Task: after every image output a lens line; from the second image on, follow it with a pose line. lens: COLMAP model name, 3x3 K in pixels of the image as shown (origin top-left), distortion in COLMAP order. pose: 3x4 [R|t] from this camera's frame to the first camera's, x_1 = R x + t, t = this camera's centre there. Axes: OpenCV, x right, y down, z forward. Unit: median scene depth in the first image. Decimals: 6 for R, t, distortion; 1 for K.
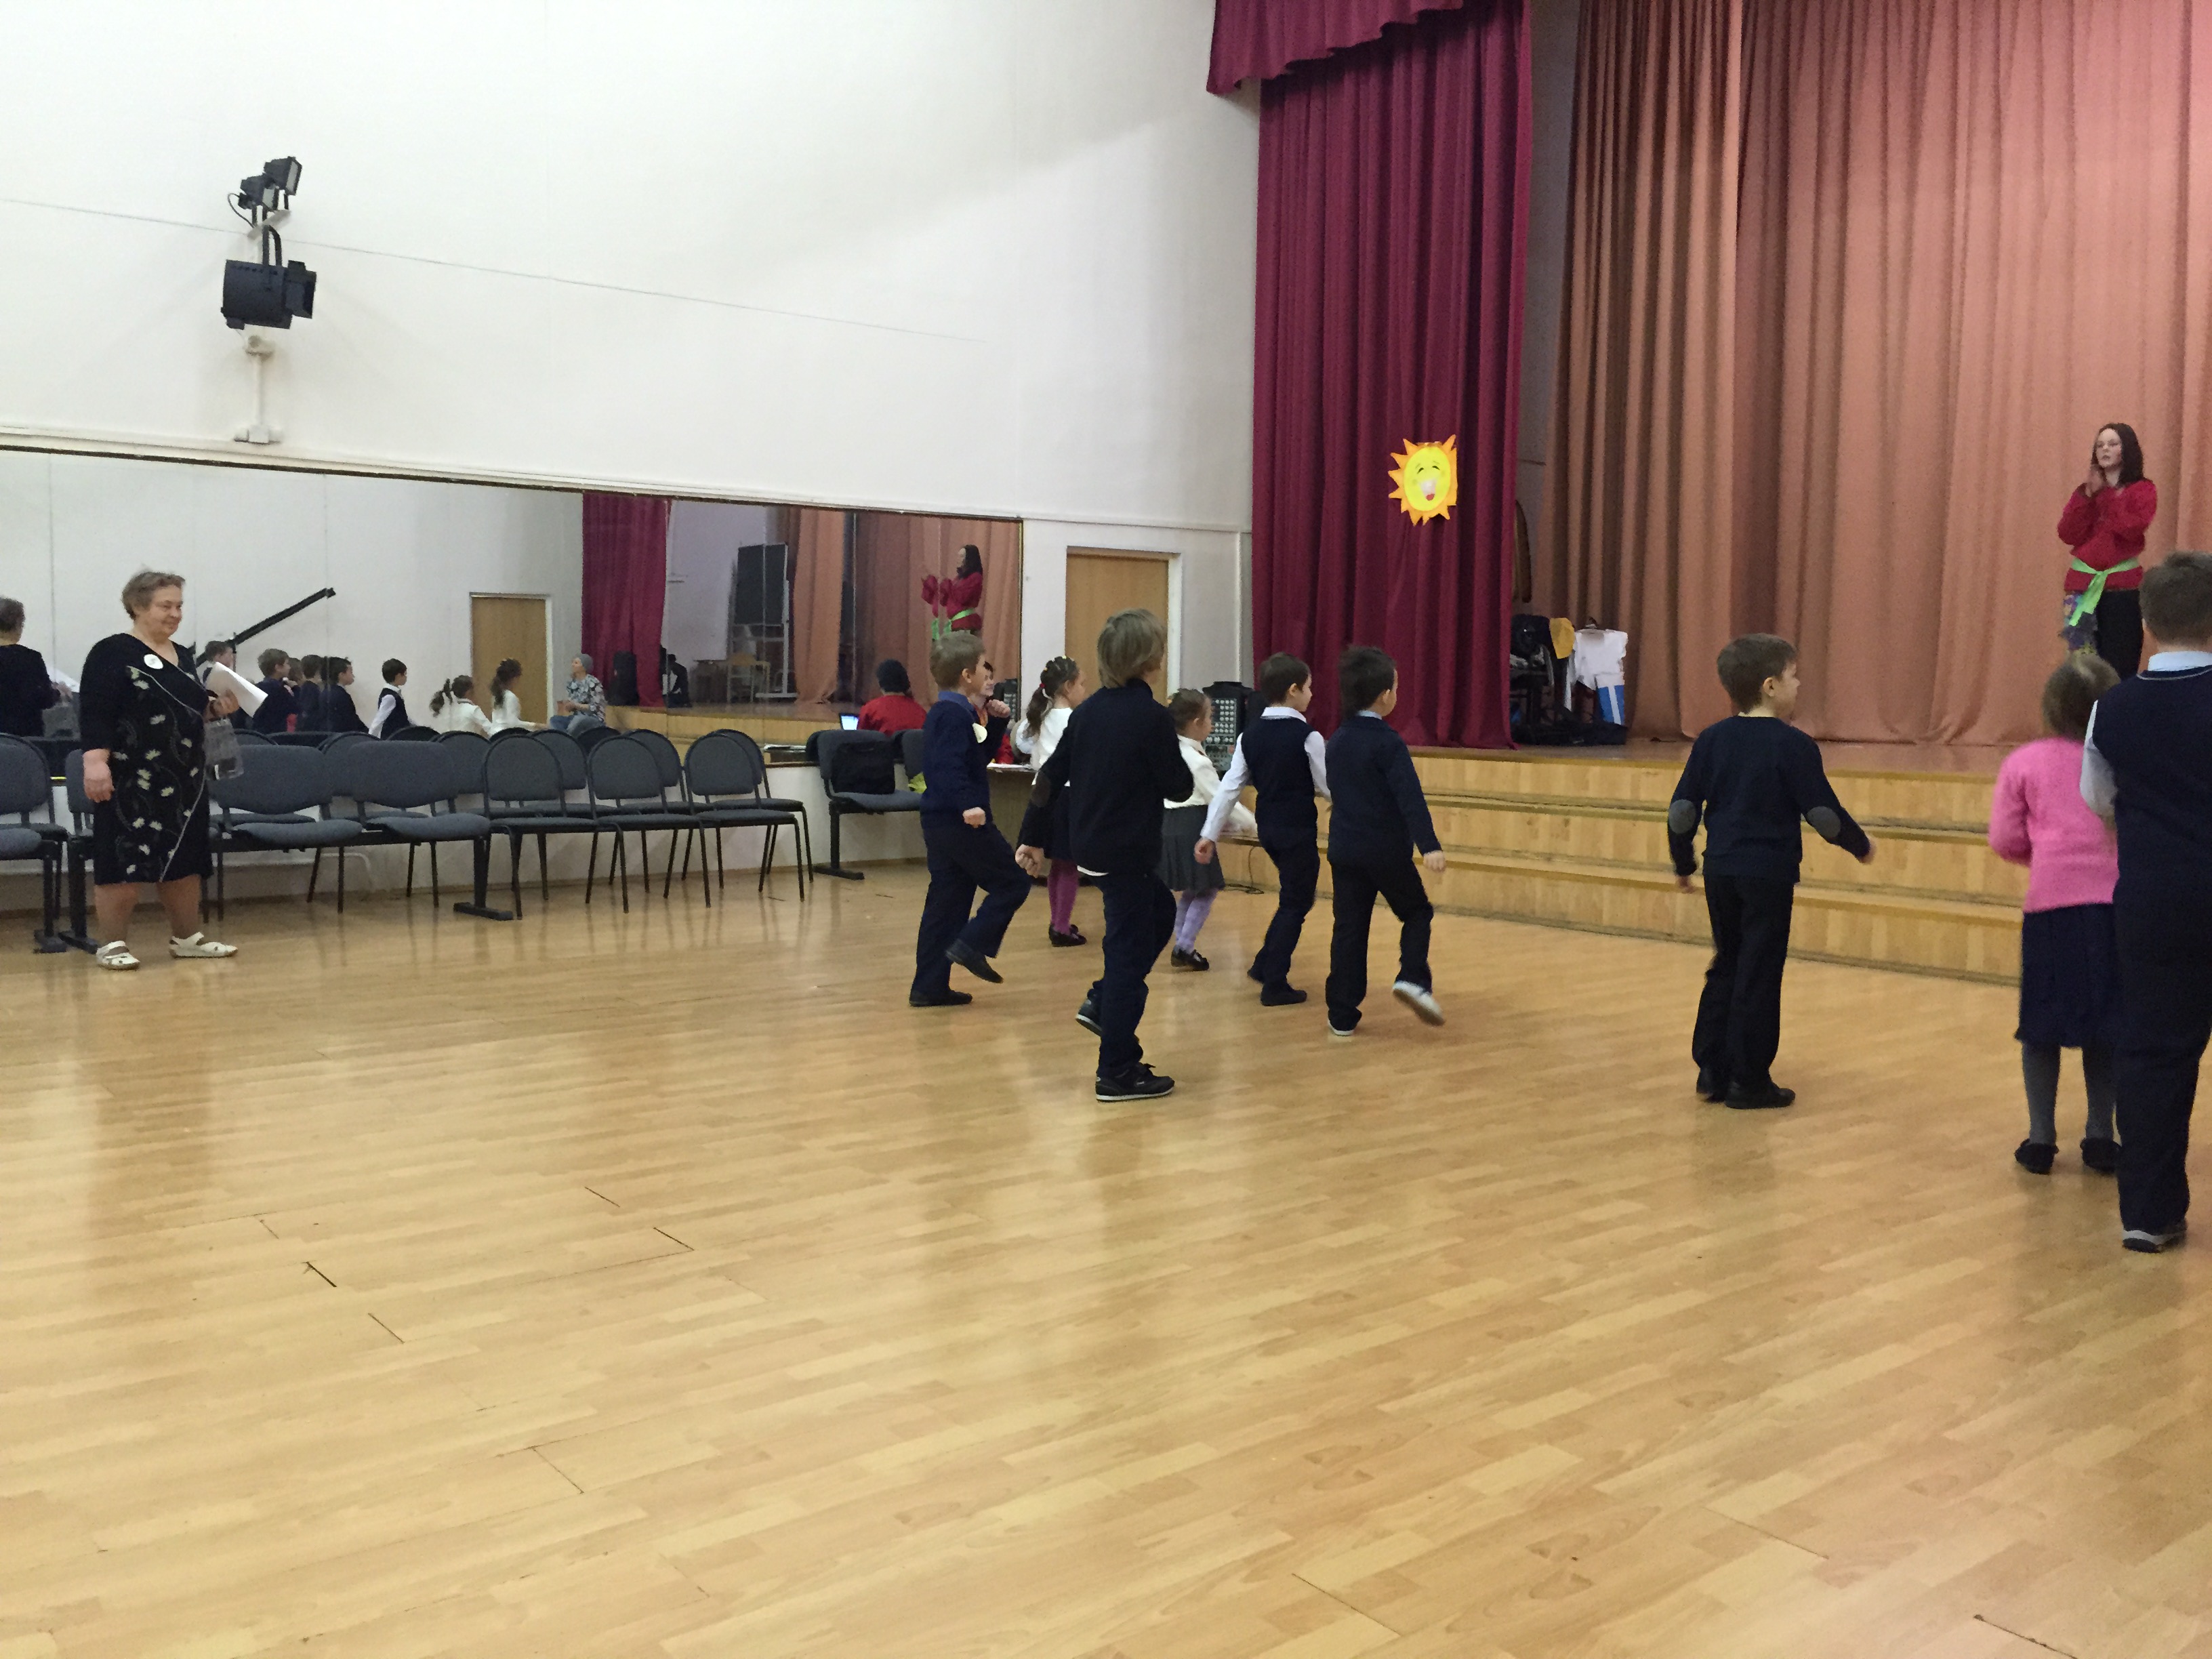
lens RADIAL K [[1875.1, 0, 1114.7], [0, 1875.1, 808.8], [0, 0, 1]] dist [0.083291, -0.105343]
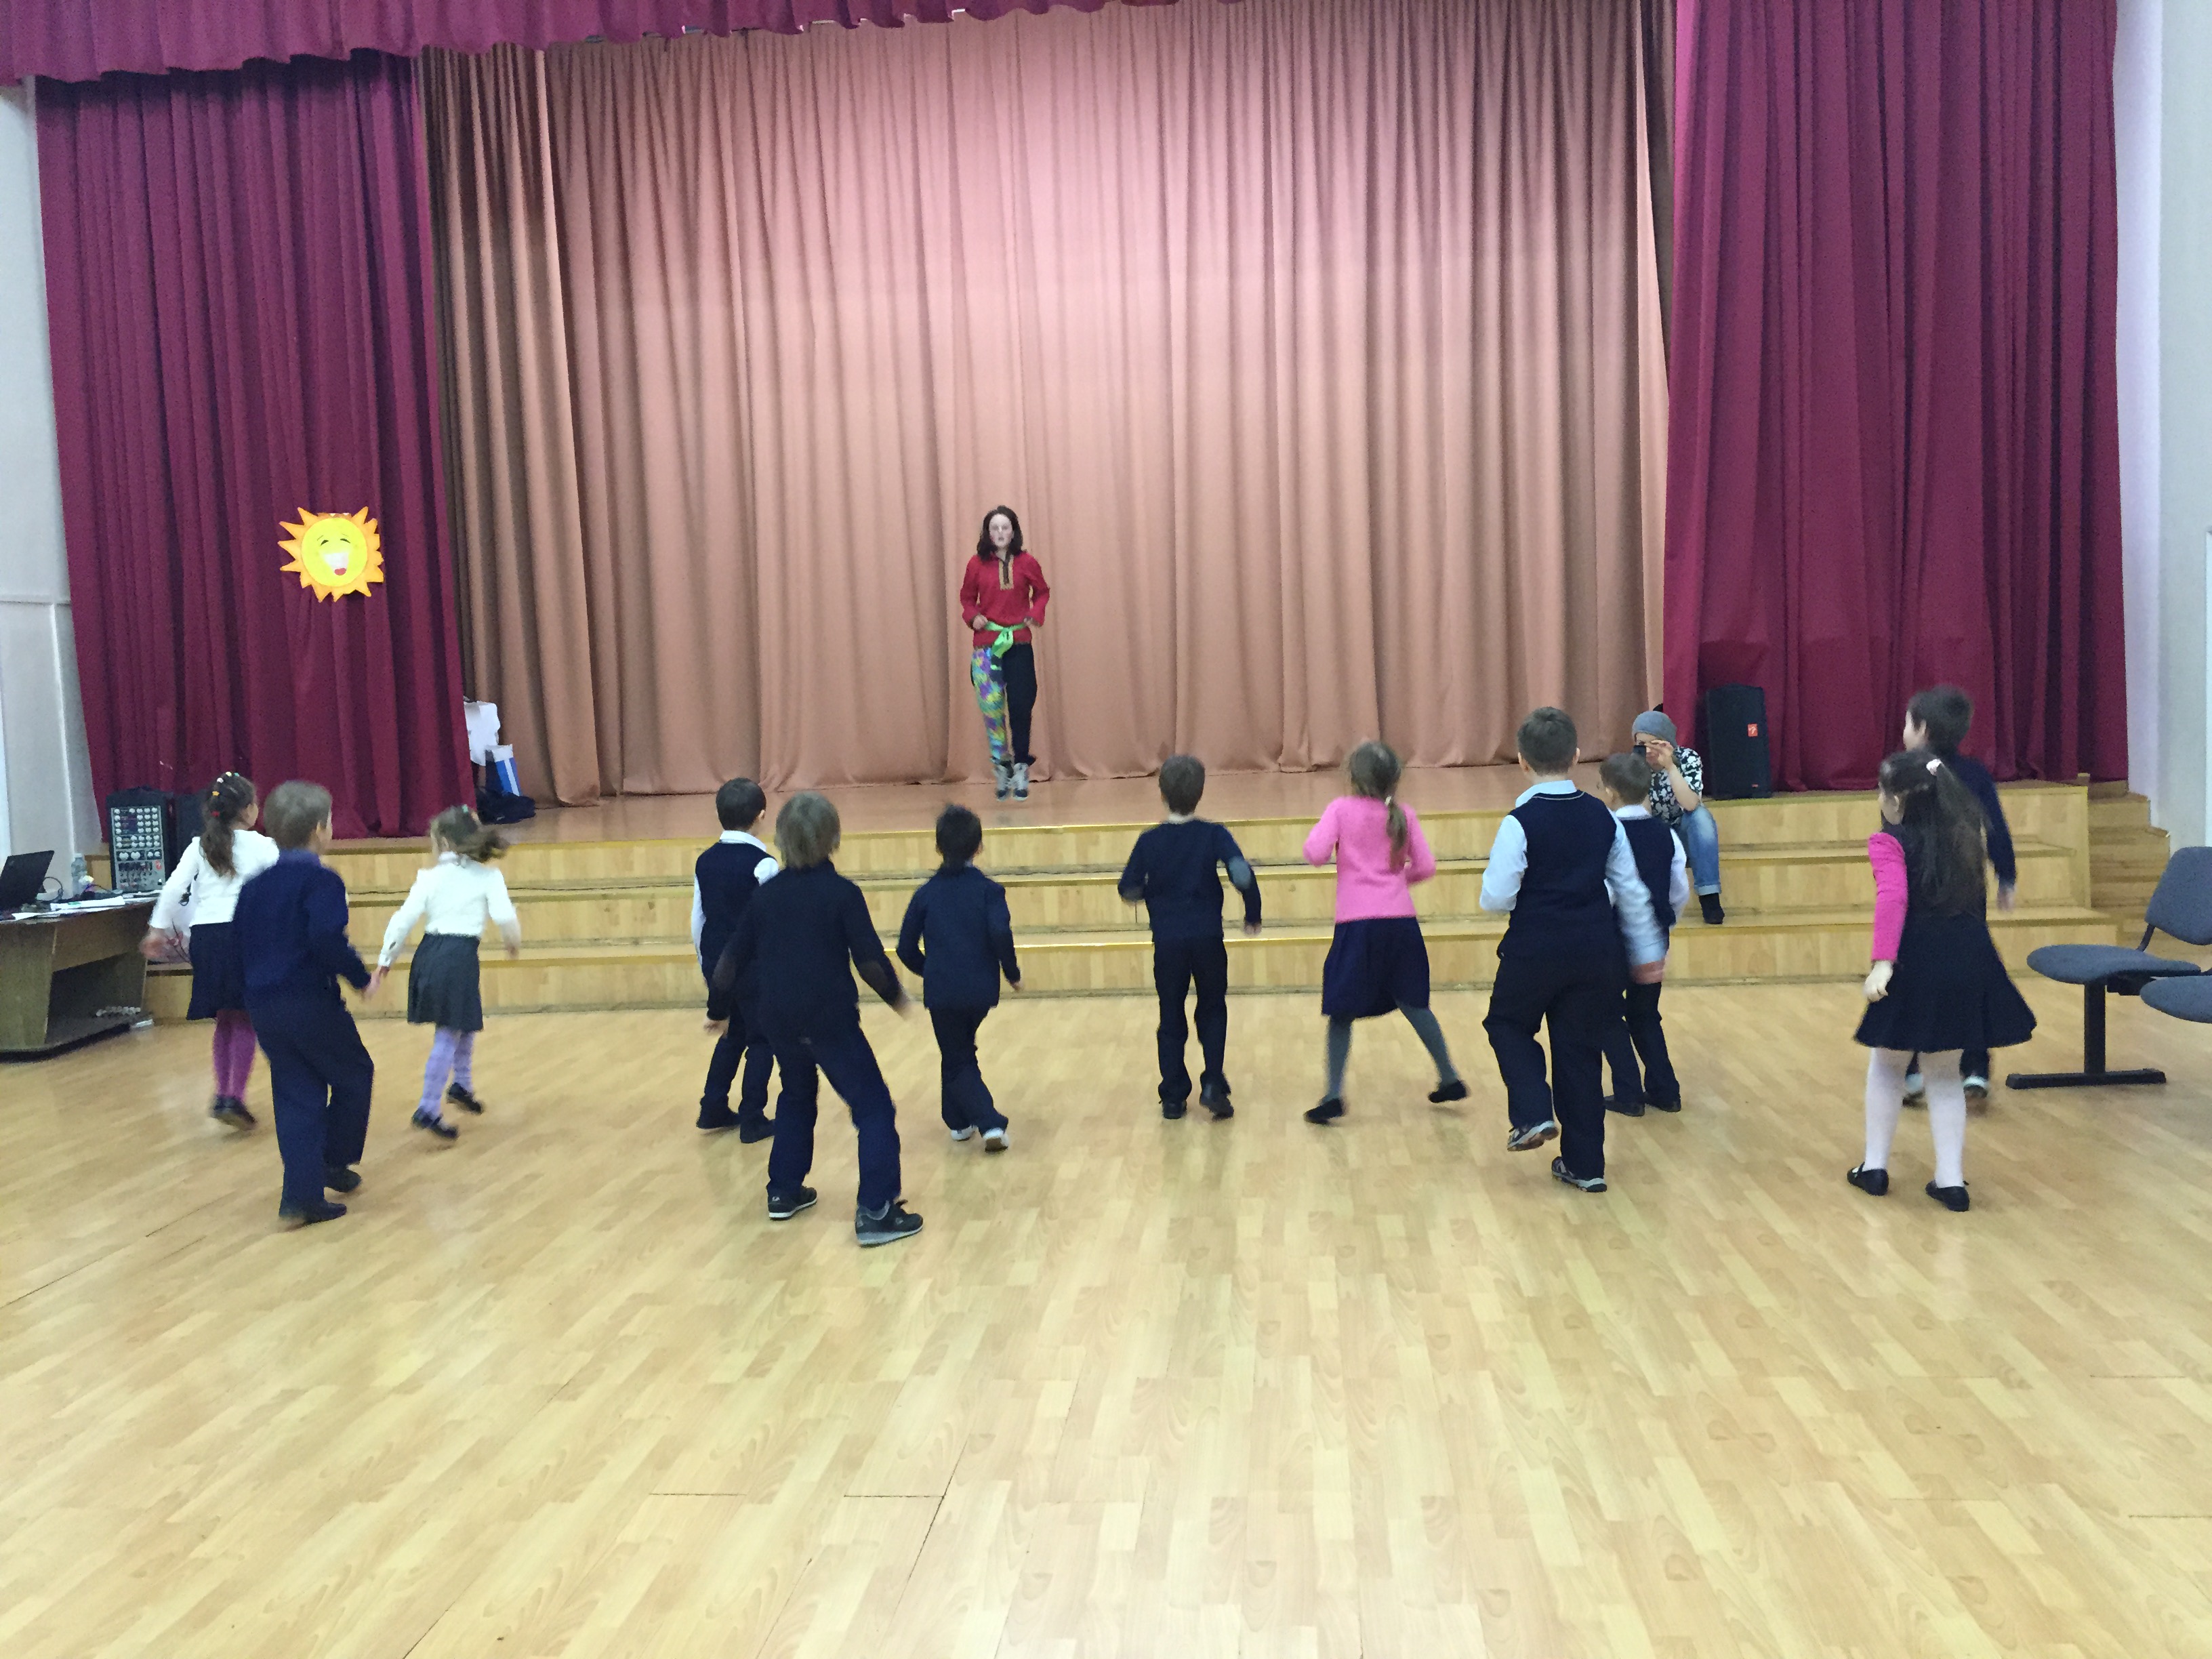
lens RADIAL K [[1875.1, 0, 1114.7], [0, 1875.1, 808.8], [0, 0, 1]] dist [0.083291, -0.105343]
pose [[0.687737, -0.086055, 0.720842, -0.253428], [0.093481, 0.995180, 0.029619, -0.040795], [-0.719916, 0.047015, 0.692467, 0.080413]]
